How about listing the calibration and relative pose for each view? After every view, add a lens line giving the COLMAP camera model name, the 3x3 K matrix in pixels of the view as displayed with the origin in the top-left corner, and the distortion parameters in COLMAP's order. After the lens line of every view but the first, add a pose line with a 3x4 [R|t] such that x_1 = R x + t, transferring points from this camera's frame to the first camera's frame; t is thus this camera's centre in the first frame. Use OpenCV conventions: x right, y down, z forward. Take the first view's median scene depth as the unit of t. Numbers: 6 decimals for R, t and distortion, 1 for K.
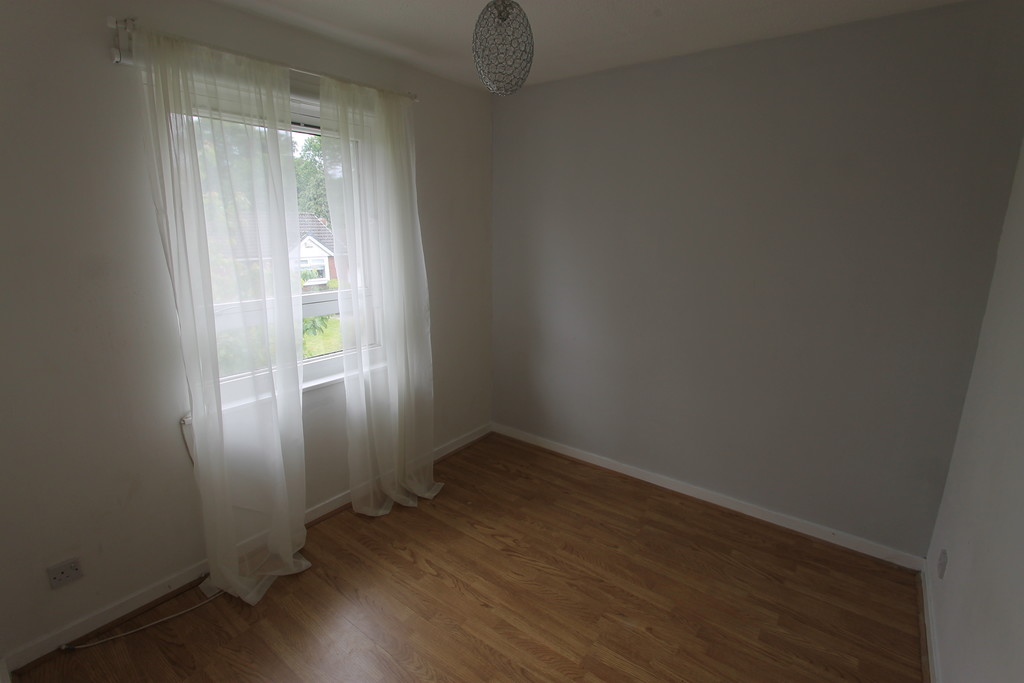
lens RADIAL K [[474.5, 0, 515.0], [0, 474.5, 343.3], [0, 0, 1]] dist [-0.023106, 0.000523]
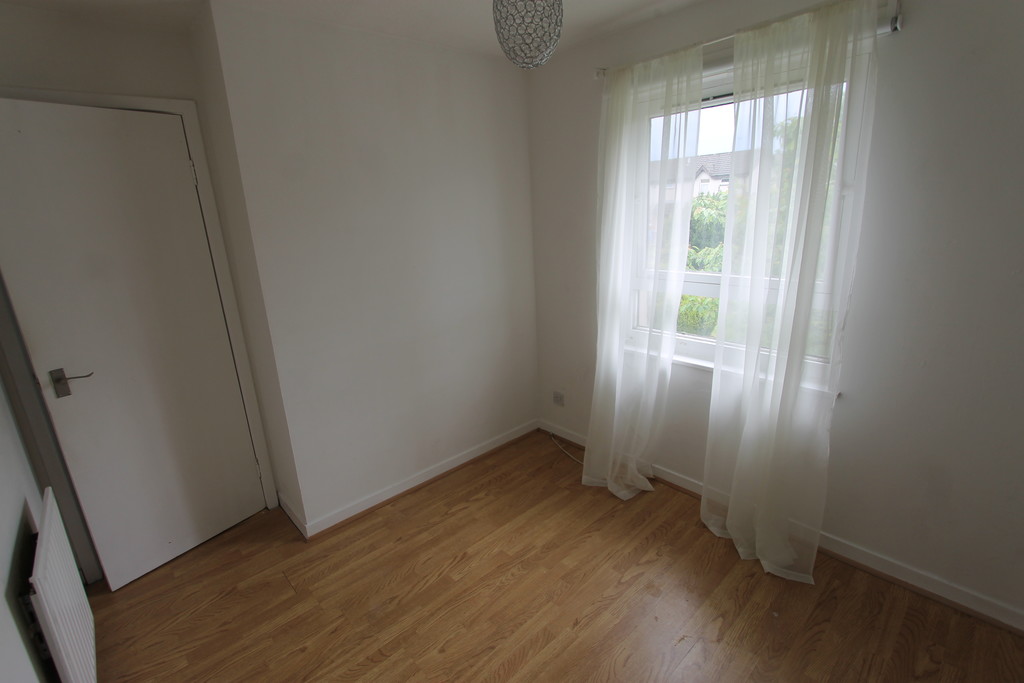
lens RADIAL K [[474.5, 0, 515.0], [0, 474.5, 343.3], [0, 0, 1]] dist [-0.023106, 0.000523]
pose [[-0.181147, 0.265095, -0.947054, 0.692006], [-0.192159, 0.934883, 0.298444, -0.210360], [0.964500, 0.236047, -0.118410, 0.867015]]
